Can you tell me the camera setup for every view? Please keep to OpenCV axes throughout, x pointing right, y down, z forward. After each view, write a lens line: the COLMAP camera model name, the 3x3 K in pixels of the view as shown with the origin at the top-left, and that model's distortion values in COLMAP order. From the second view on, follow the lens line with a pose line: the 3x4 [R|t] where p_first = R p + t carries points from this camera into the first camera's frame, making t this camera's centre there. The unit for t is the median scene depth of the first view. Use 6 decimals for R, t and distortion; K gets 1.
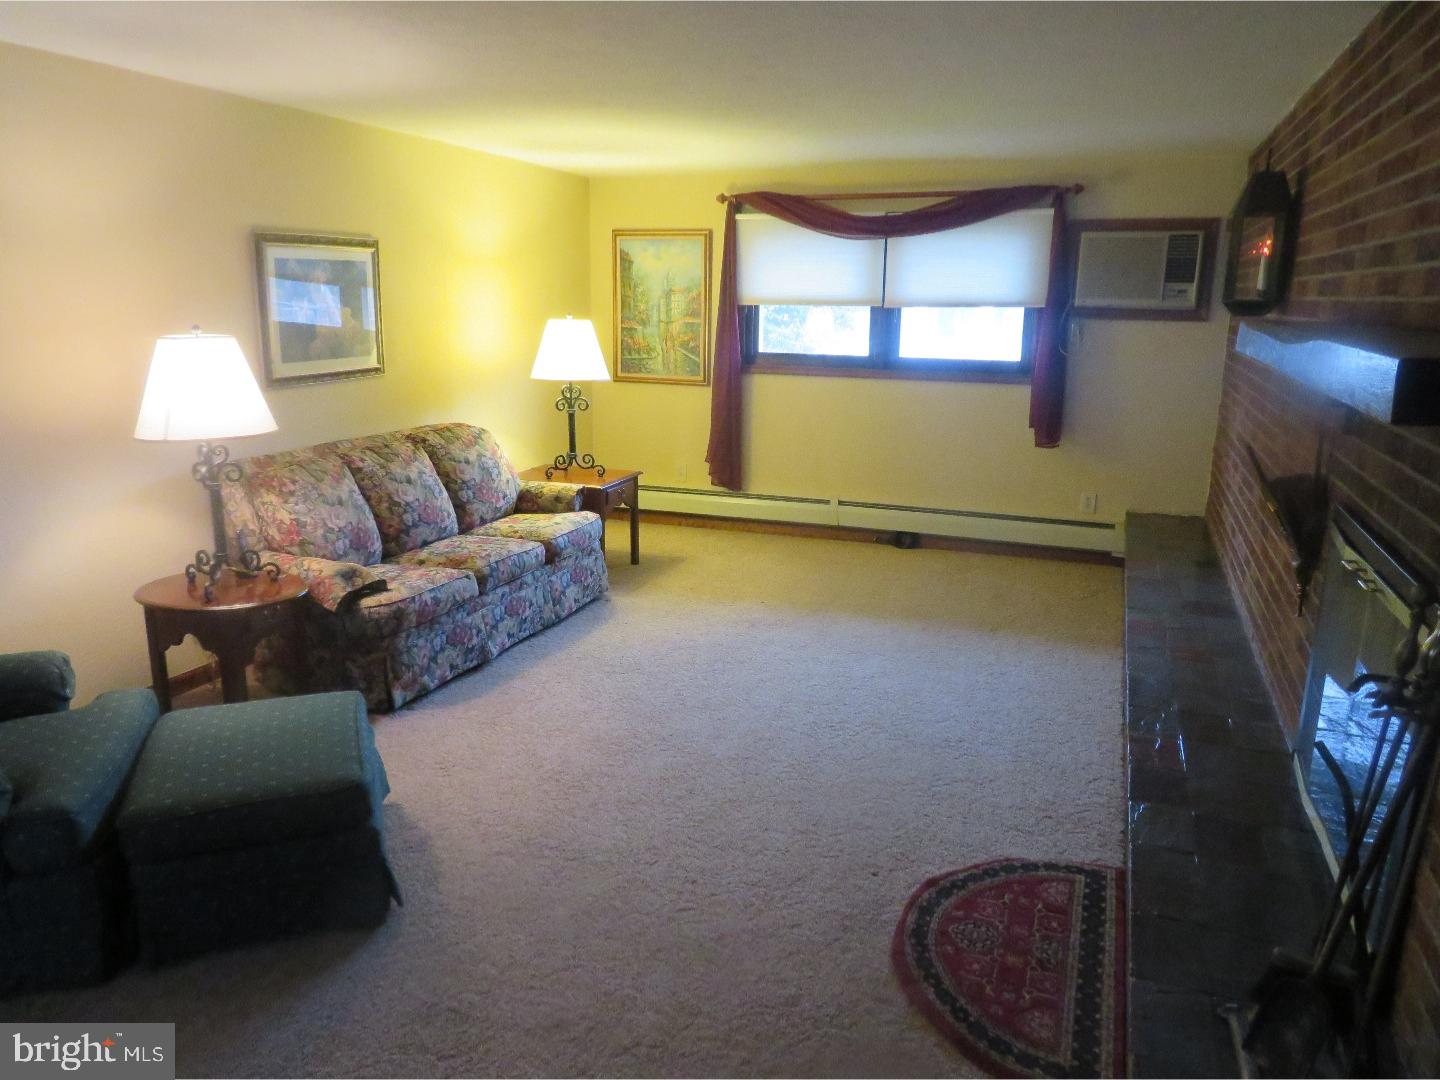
lens RADIAL K [[1013.9, 0, 723.7], [0, 1013.9, 539.3], [0, 0, 1]] dist [-0.010600, 0.003384]
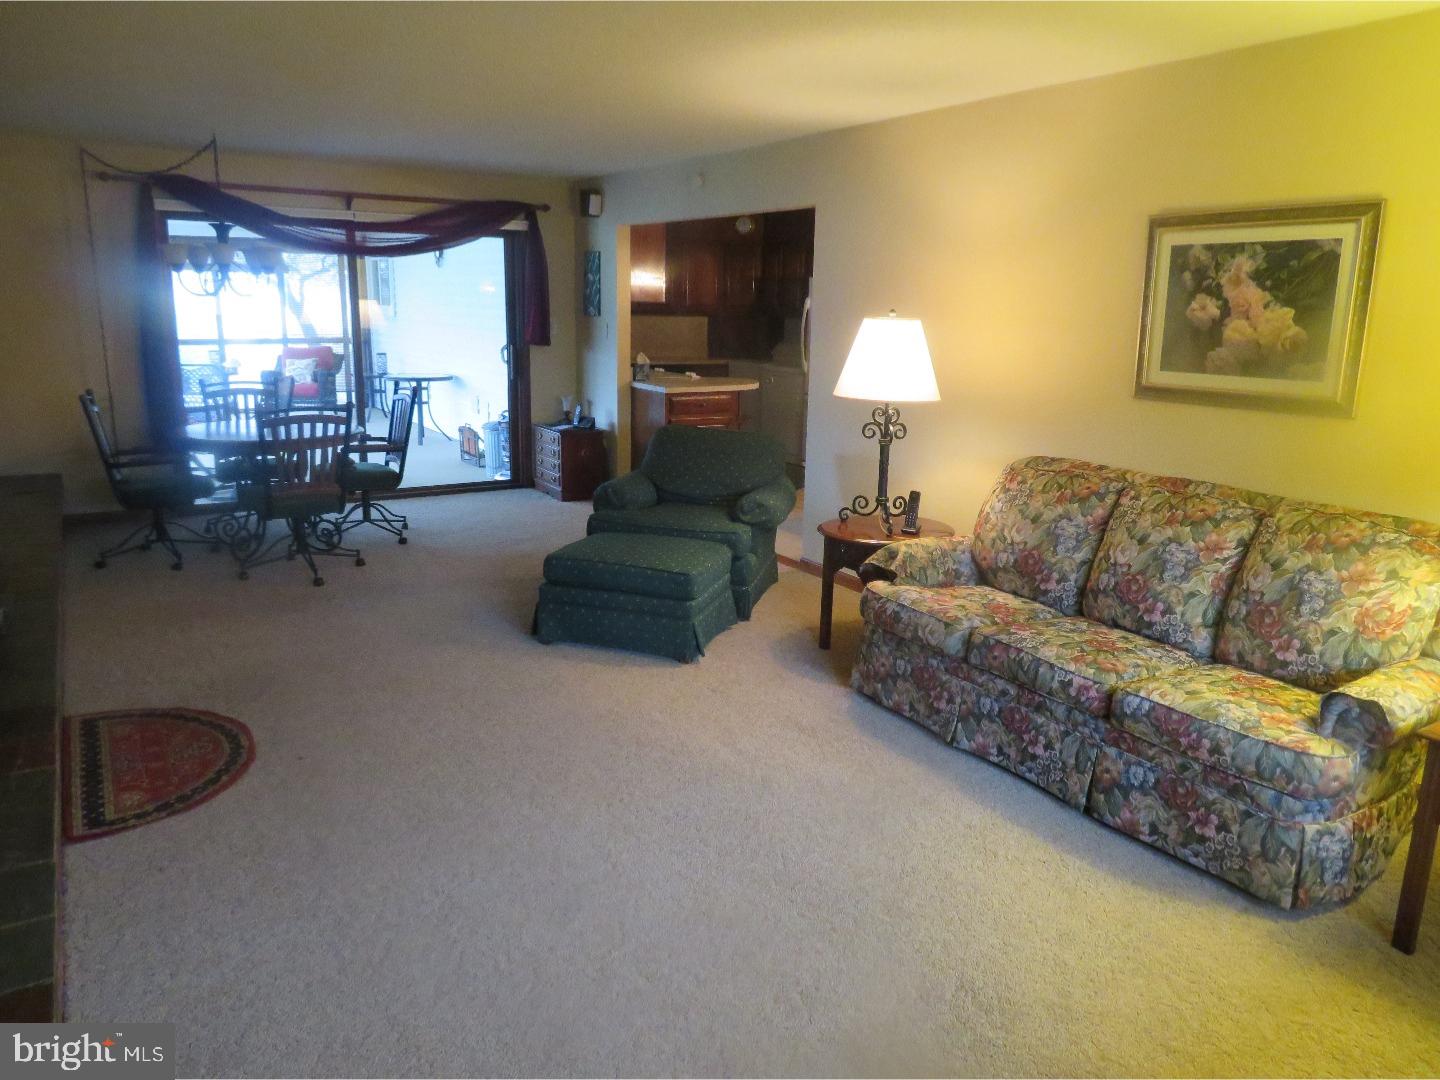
lens RADIAL K [[1013.9, 0, 725.7], [0, 1013.9, 536.5], [0, 0, 1]] dist [-0.010600, 0.003384]
pose [[-0.596762, 0.164402, -0.785396, 0.464403], [-0.211957, 0.911726, 0.351895, -0.266267], [0.773918, 0.376467, -0.509238, 1.194134]]
